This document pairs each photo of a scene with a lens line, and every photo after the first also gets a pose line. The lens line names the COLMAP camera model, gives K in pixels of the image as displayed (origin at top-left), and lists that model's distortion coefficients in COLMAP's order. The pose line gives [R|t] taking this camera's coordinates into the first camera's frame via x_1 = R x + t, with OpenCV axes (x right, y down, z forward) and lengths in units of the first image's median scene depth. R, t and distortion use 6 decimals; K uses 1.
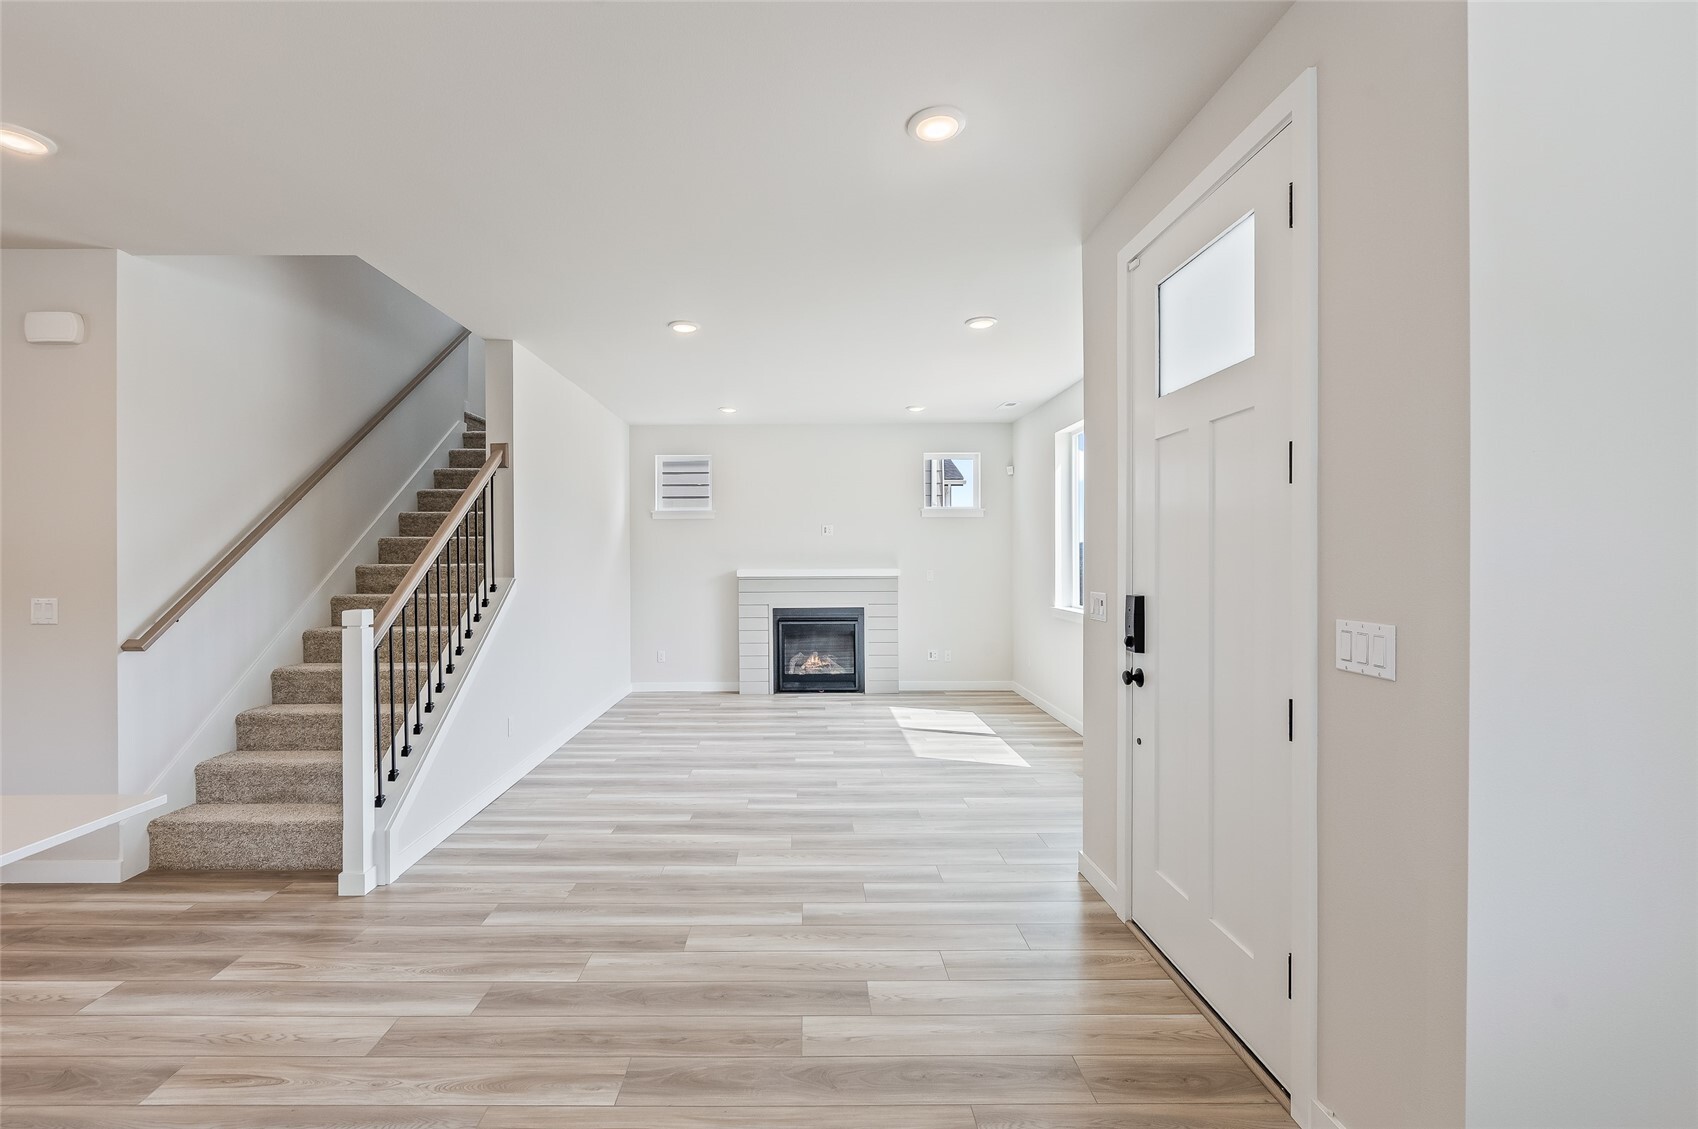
lens RADIAL K [[747.9, 0, 786.5], [0, 747.9, 556.6], [0, 0, 1]] dist [0.001700, 0.000499]
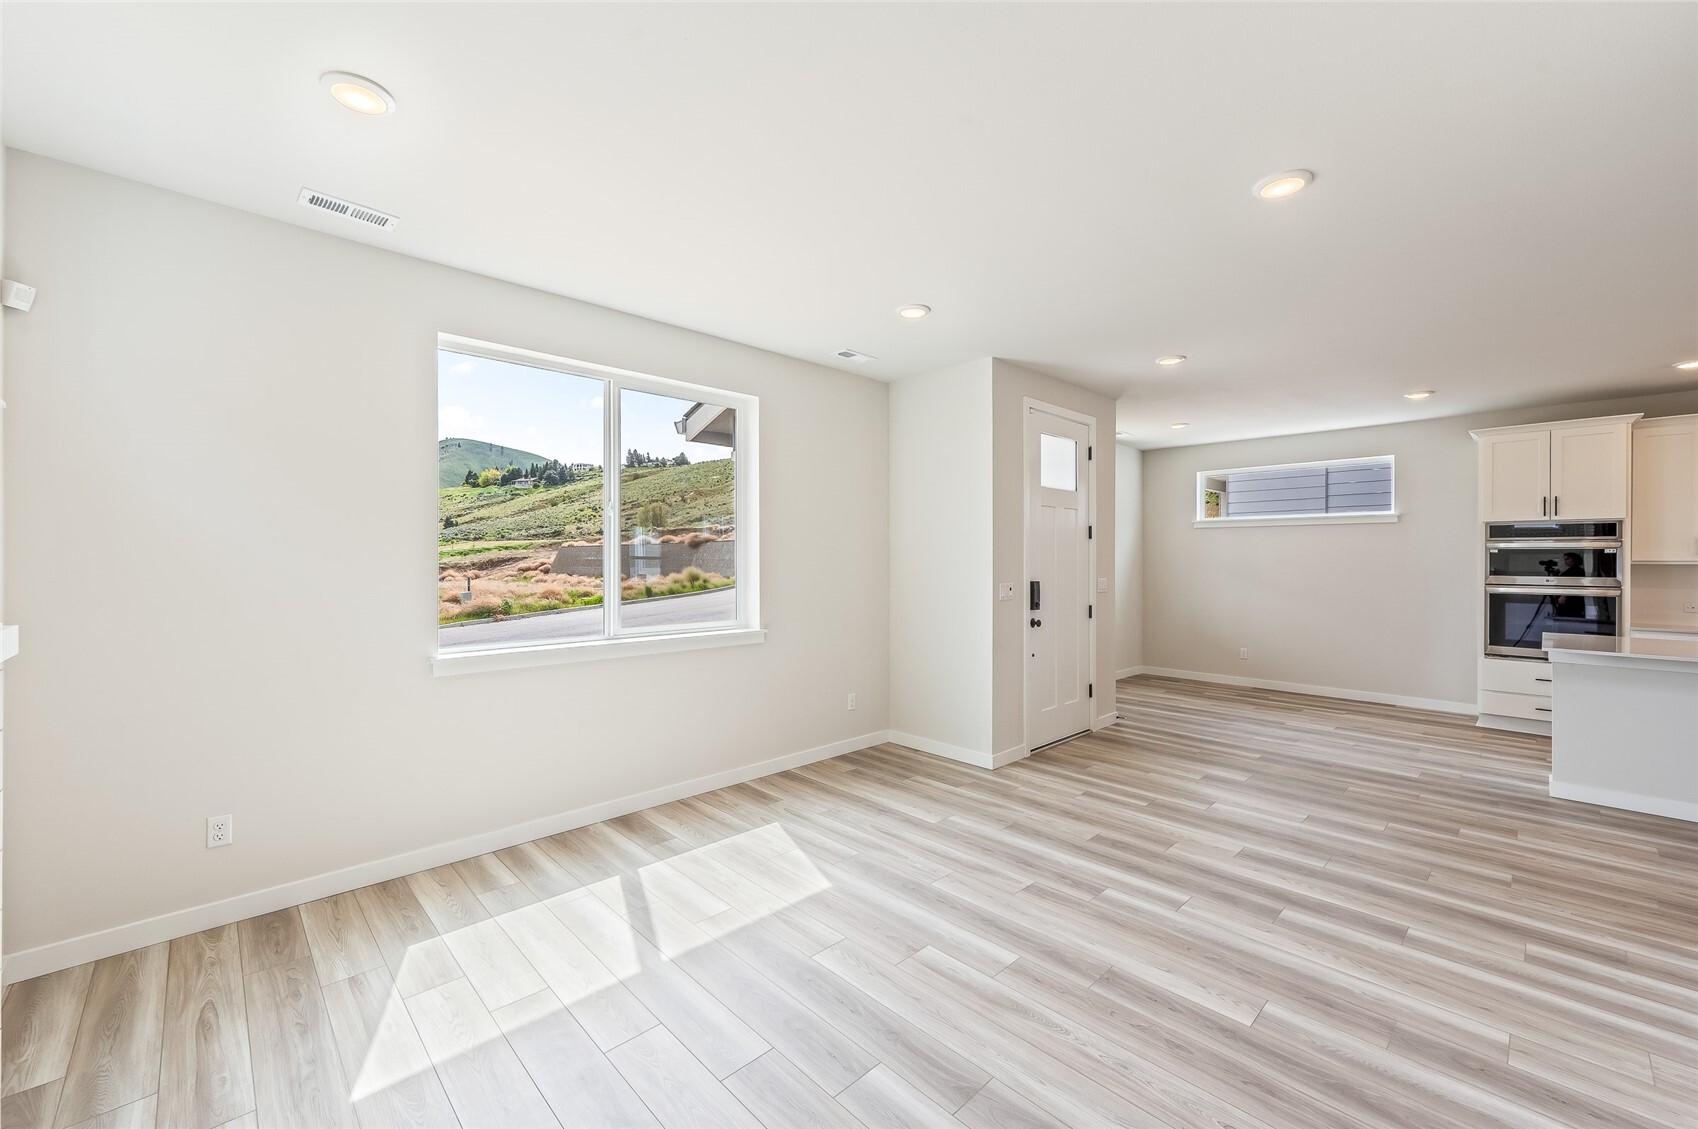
lens RADIAL K [[675.2, 0, 849.0], [0, 675.2, 564.5], [0, 0, 1]] dist [-0.000305, -0.000200]
pose [[-0.715248, -0.003099, 0.698864, -0.318854], [0.000370, 0.999988, 0.004812, -0.000798], [-0.698870, 0.003700, -0.715239, 1.969067]]
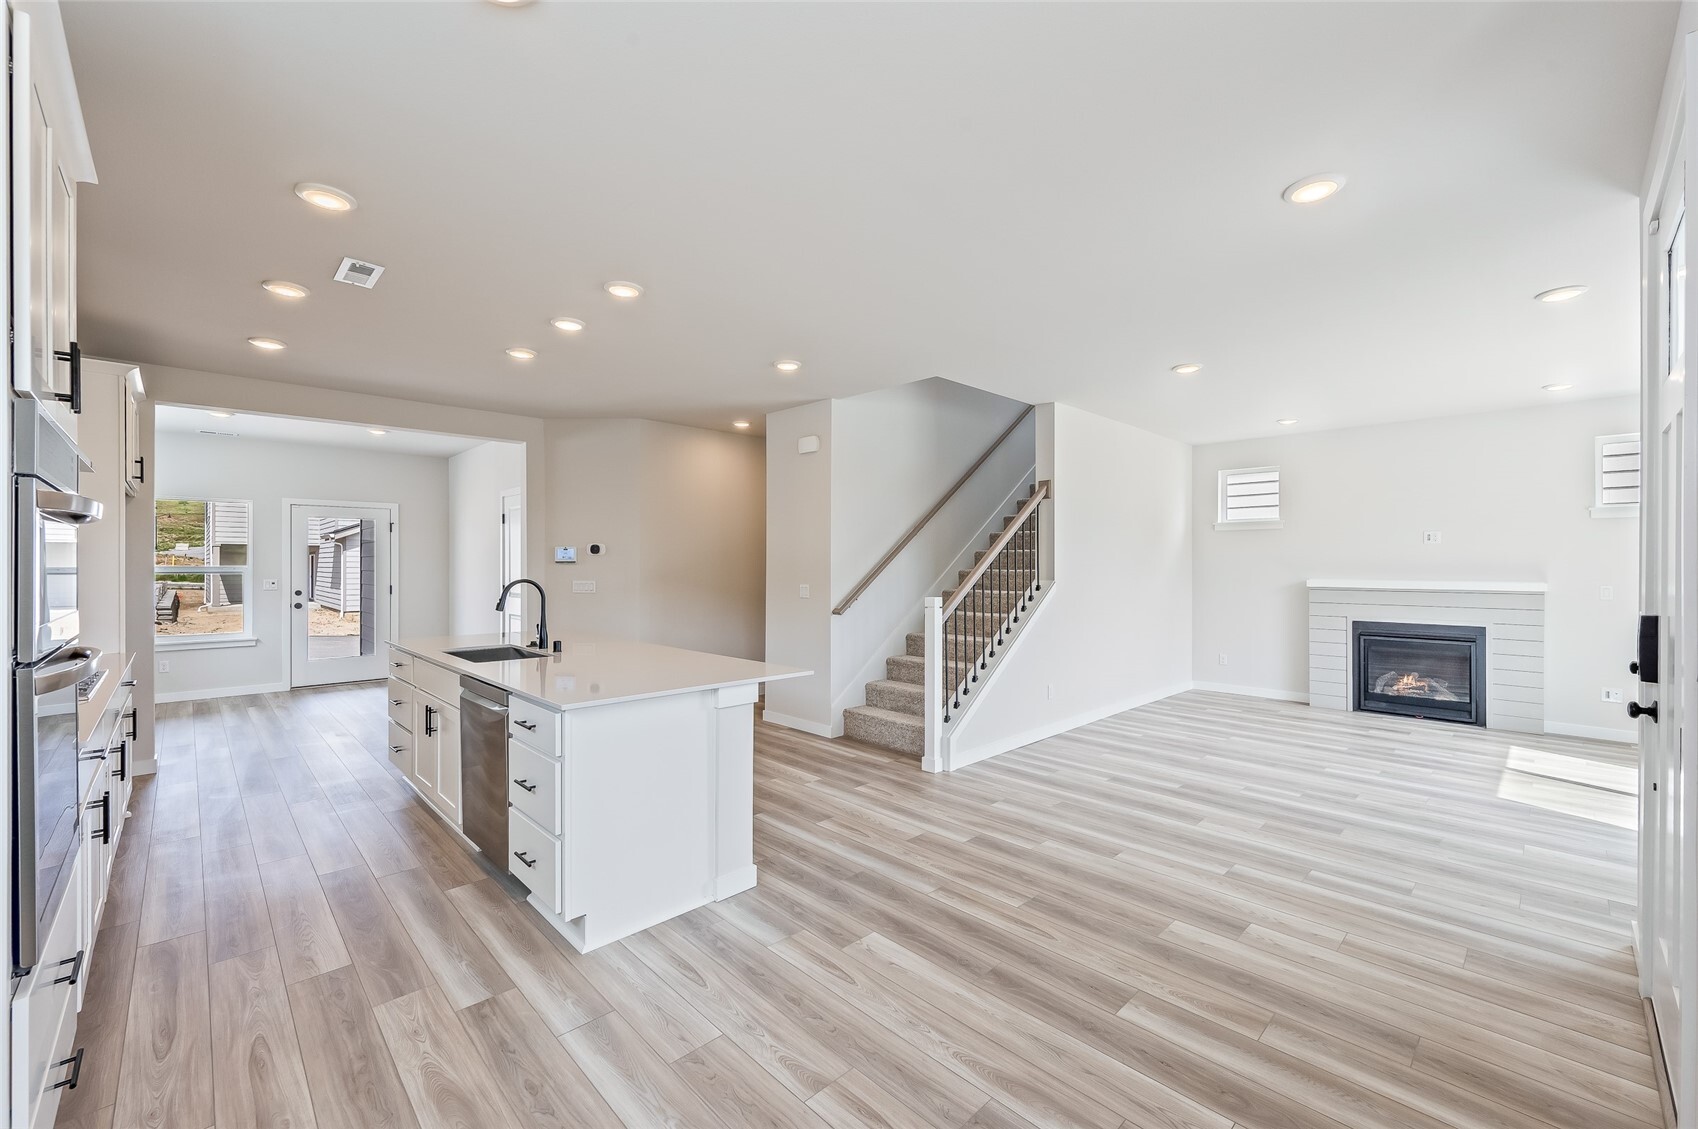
lens RADIAL K [[680.6, 0, 831.8], [0, 680.6, 565.3], [0, 0, 1]] dist [0.009862, -0.000372]
pose [[0.700693, 0.007445, -0.713424, 0.282356], [-0.006305, 0.999971, 0.004244, -0.002079], [0.713435, 0.001524, 0.700720, -0.165243]]
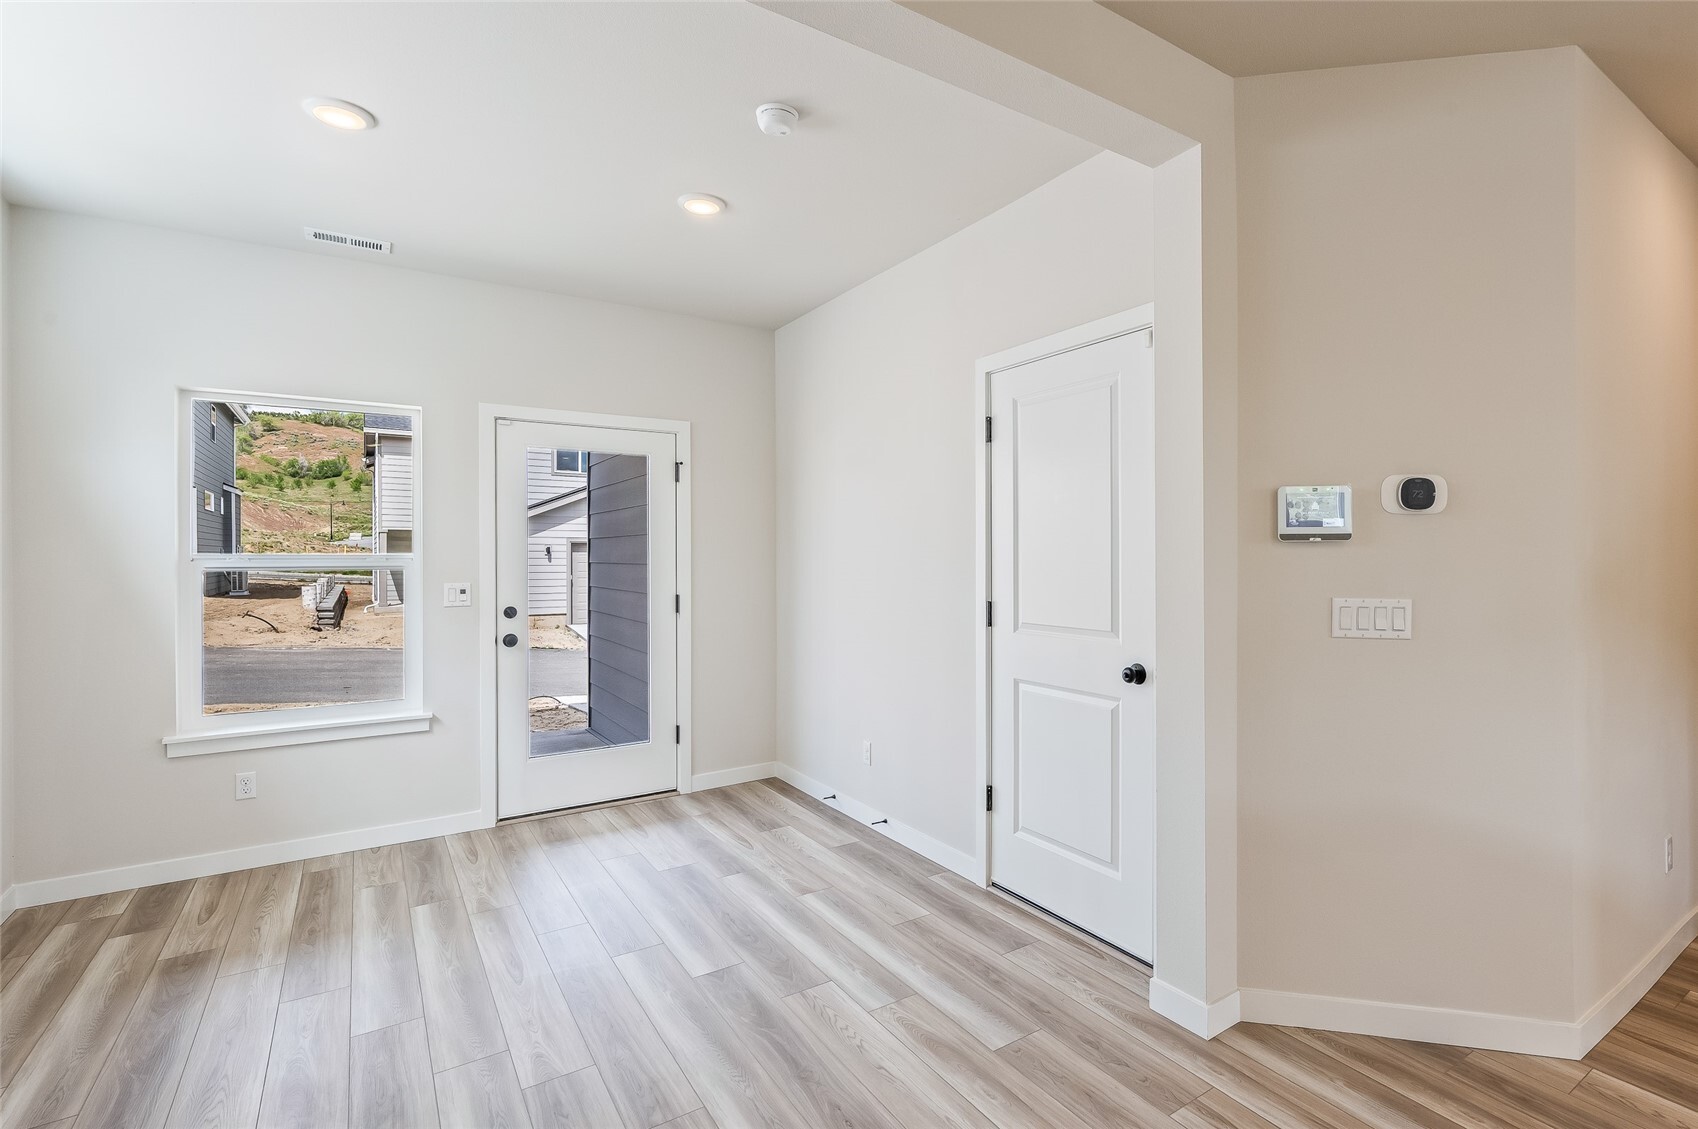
lens RADIAL K [[793.6, 0, 911.9], [0, 793.6, 561.9], [0, 0, 1]] dist [-0.000439, -0.000058]
pose [[0.586649, 0.012845, -0.809739, -1.177692], [-0.003237, 0.999903, 0.013516, 0.014170], [0.809835, -0.005308, 0.586634, -0.054187]]
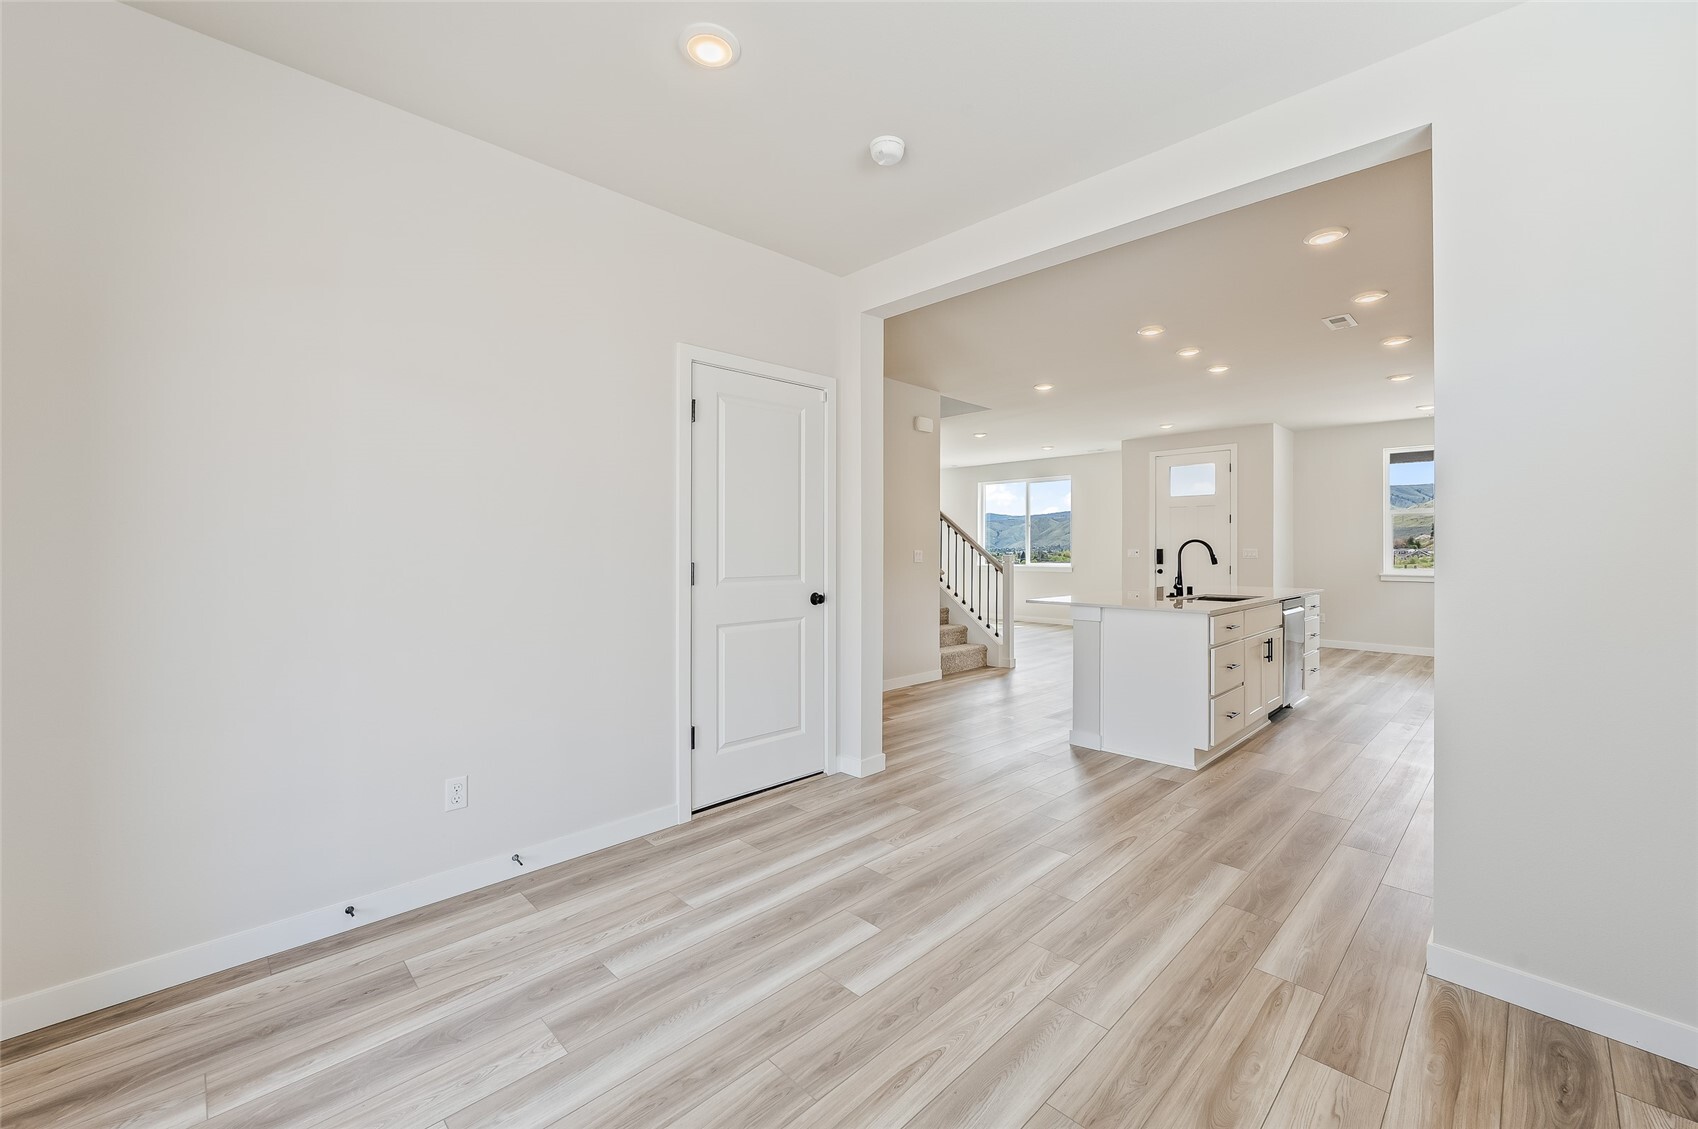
lens RADIAL K [[699.4, 0, 836.9], [0, 699.4, 546.1], [0, 0, 1]] dist [0.000908, 0.006465]
pose [[0.702732, 0.008491, 0.711404, -2.319851], [-0.005742, 0.999964, -0.006264, 0.052104], [-0.711431, 0.000317, 0.702756, -0.211474]]
